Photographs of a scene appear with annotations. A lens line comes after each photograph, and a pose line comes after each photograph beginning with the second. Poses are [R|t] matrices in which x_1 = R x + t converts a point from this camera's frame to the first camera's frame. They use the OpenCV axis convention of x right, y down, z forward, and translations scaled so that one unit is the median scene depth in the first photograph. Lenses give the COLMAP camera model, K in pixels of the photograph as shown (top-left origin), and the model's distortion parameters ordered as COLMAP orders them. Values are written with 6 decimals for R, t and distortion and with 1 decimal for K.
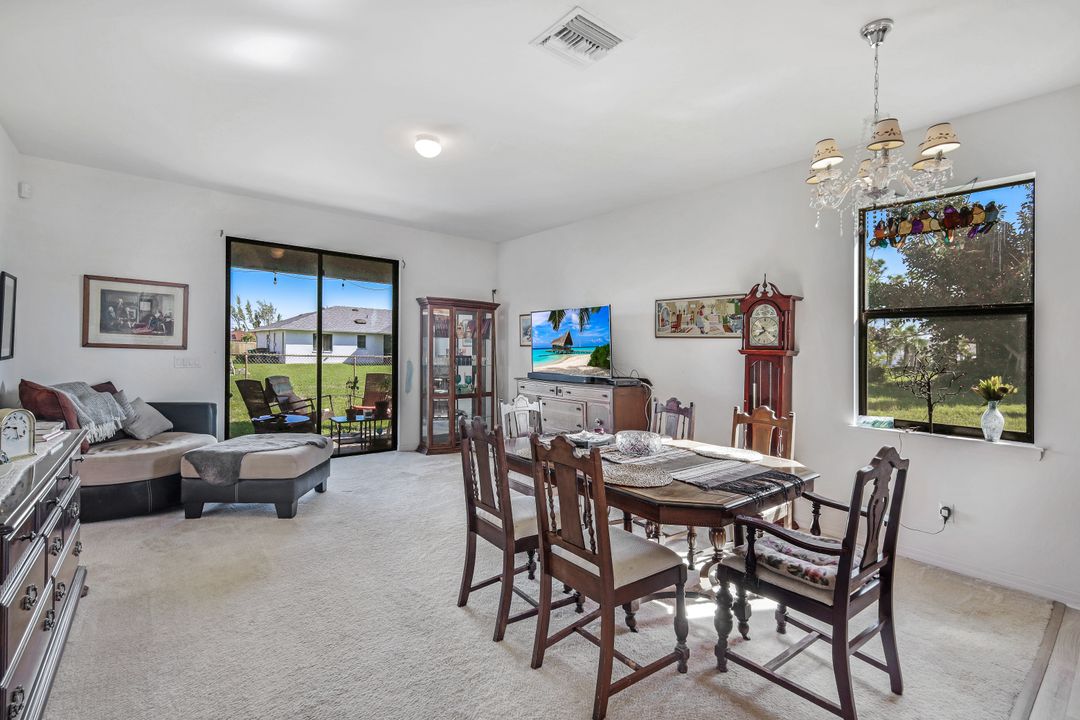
lens RADIAL K [[482.4, 0, 541.0], [0, 482.4, 353.4], [0, 0, 1]] dist [0.002840, -0.000340]
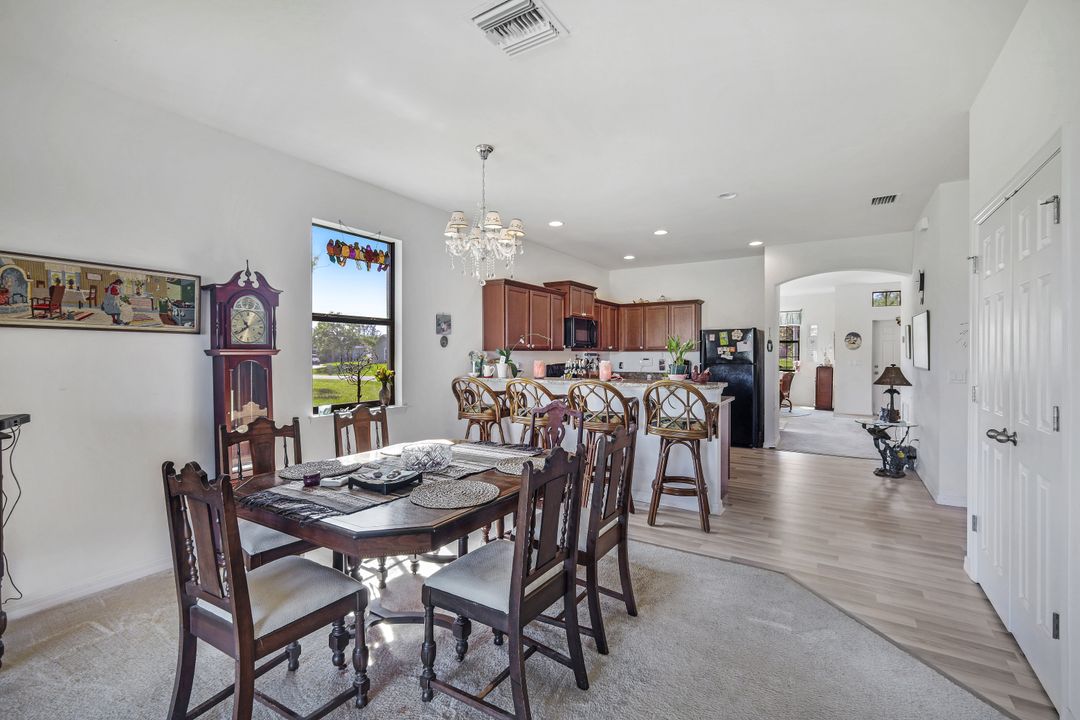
lens RADIAL K [[482.4, 0, 541.0], [0, 482.4, 353.4], [0, 0, 1]] dist [0.002840, -0.000340]
pose [[-0.325917, -0.025615, 0.945051, -0.443653], [-0.002089, 0.999650, 0.026374, -0.020310], [-0.945396, 0.006622, -0.325856, 0.679996]]
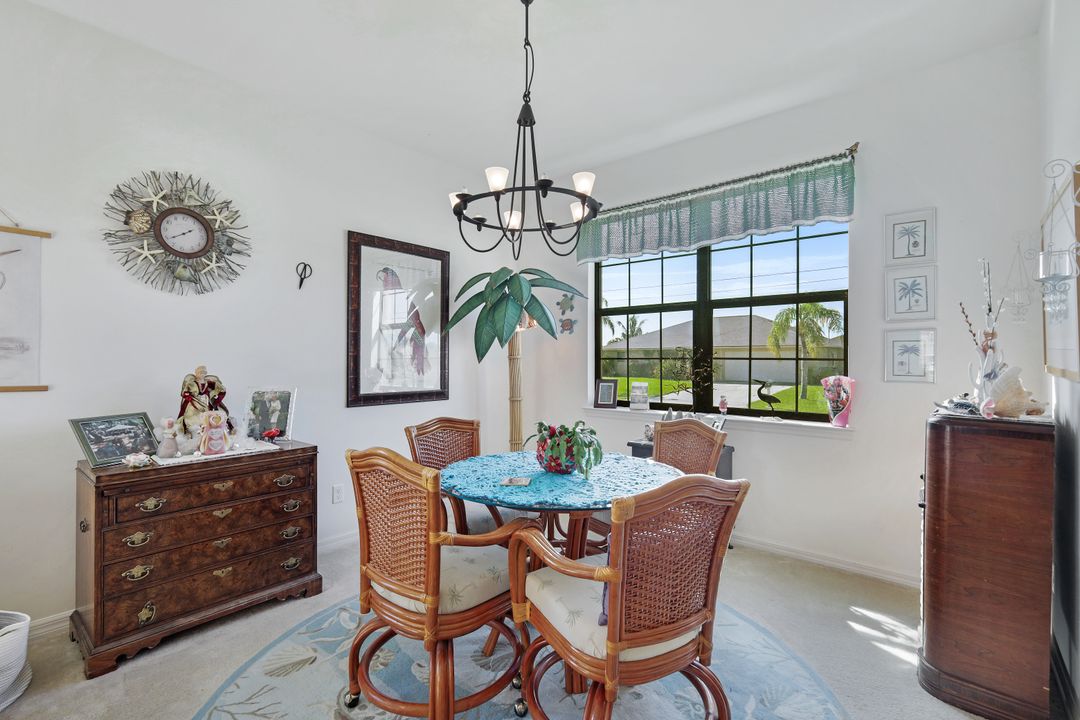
lens RADIAL K [[490.3, 0, 541.3], [0, 490.3, 355.4], [0, 0, 1]] dist [0.003748, 0.000348]
pose [[-0.184360, -0.020257, 0.982650, 1.154939], [0.001413, 0.999781, 0.020876, 0.052373], [-0.982858, 0.005237, -0.184291, -1.137927]]
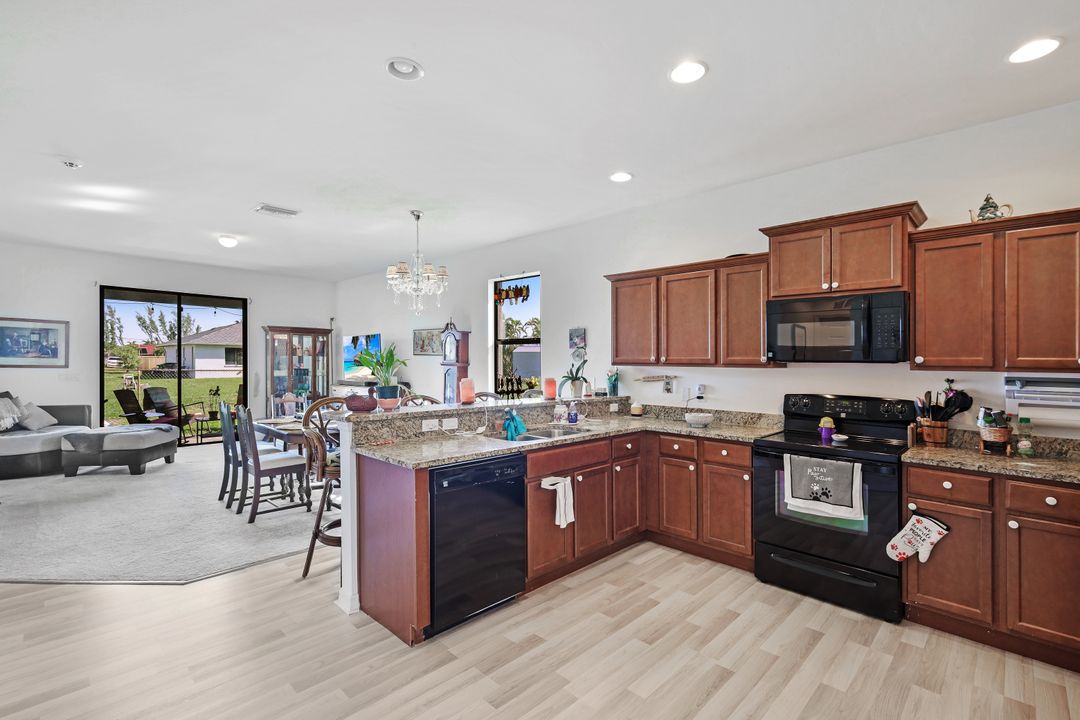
lens RADIAL K [[486.2, 0, 543.0], [0, 486.2, 360.3], [0, 0, 1]] dist [0.003424, -0.000378]
pose [[0.992976, -0.014446, 0.117430, 0.502216], [0.015137, 0.999873, -0.004992, -0.001837], [-0.117343, 0.006735, 0.993069, -0.607760]]
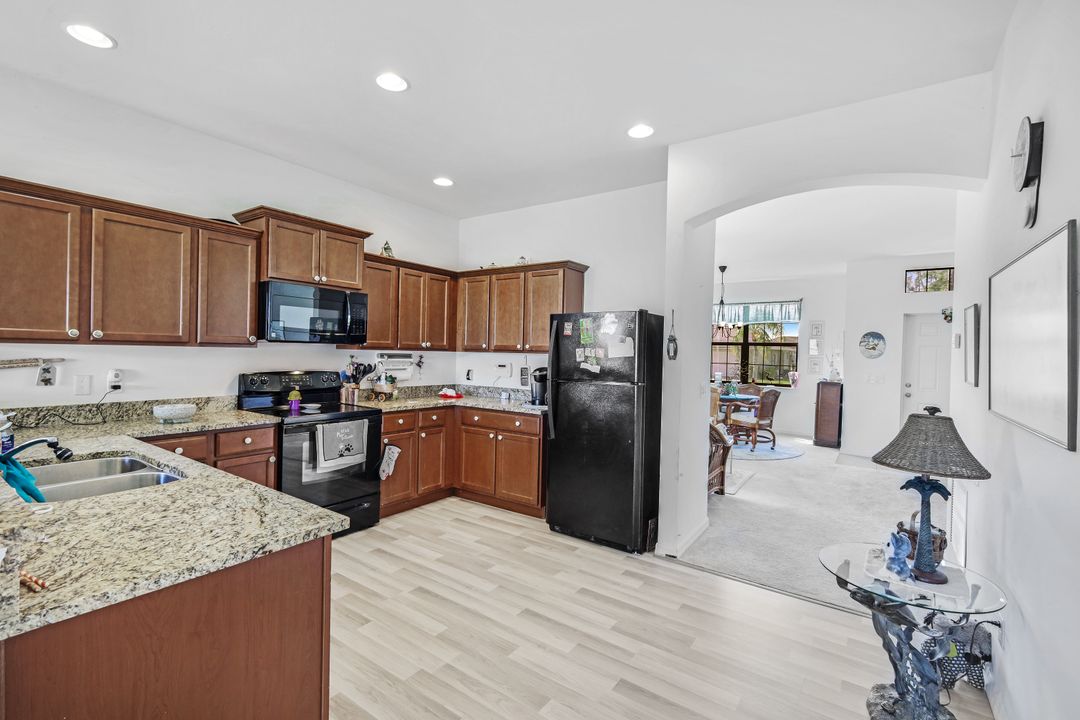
lens RADIAL K [[482.4, 0, 541.0], [0, 482.4, 353.4], [0, 0, 1]] dist [0.002840, -0.000340]
pose [[-0.270868, -0.035507, 0.961961, 0.100191], [-0.025930, 0.999226, 0.029582, -0.013239], [-0.962267, -0.016931, -0.271579, -0.105007]]
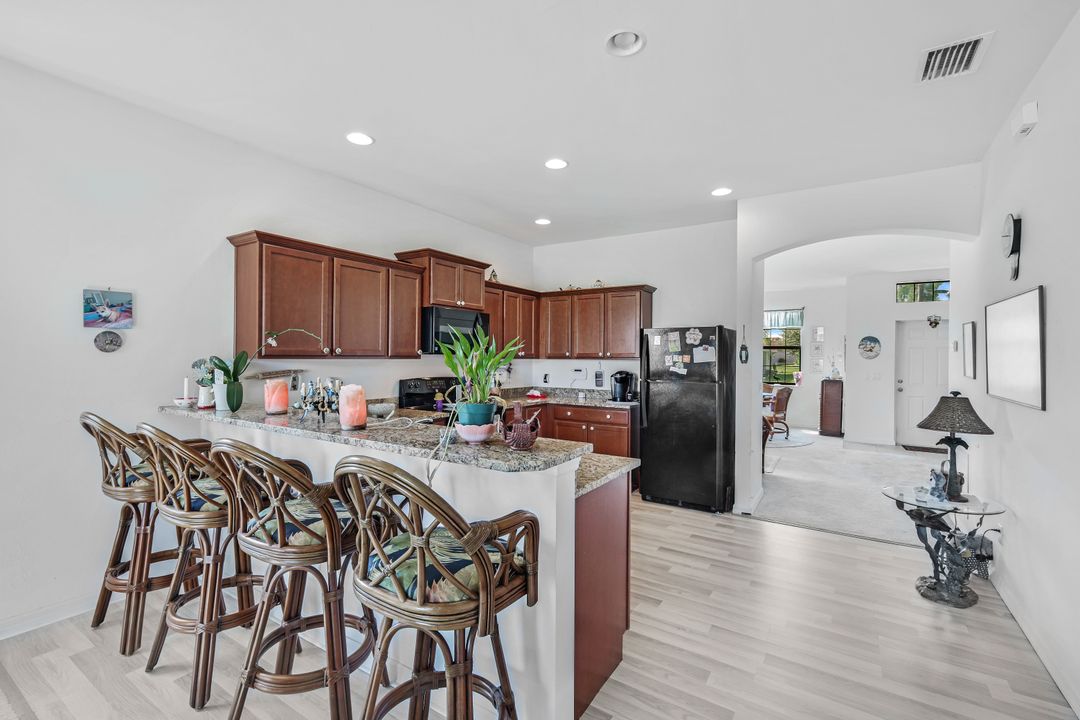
lens RADIAL K [[482.4, 0, 541.0], [0, 482.4, 353.4], [0, 0, 1]] dist [0.002840, -0.000340]
pose [[-0.311026, -0.022789, 0.950128, -0.037886], [-0.012058, 0.999727, 0.020032, -0.021420], [-0.950325, -0.005226, -0.311216, 0.193134]]
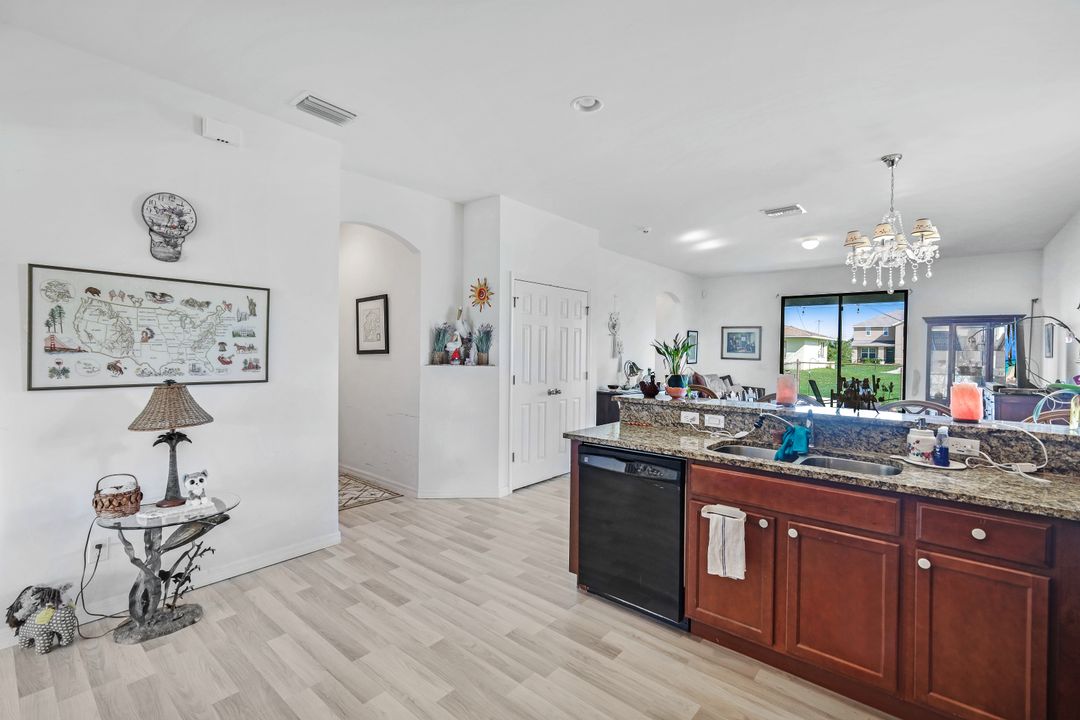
lens RADIAL K [[482.4, 0, 541.0], [0, 482.4, 353.4], [0, 0, 1]] dist [0.002840, -0.000340]
pose [[0.188369, -0.015038, -0.981983, 1.045126], [-0.013210, 0.999754, -0.017844, 0.010580], [0.982010, 0.016333, 0.188123, -0.225170]]
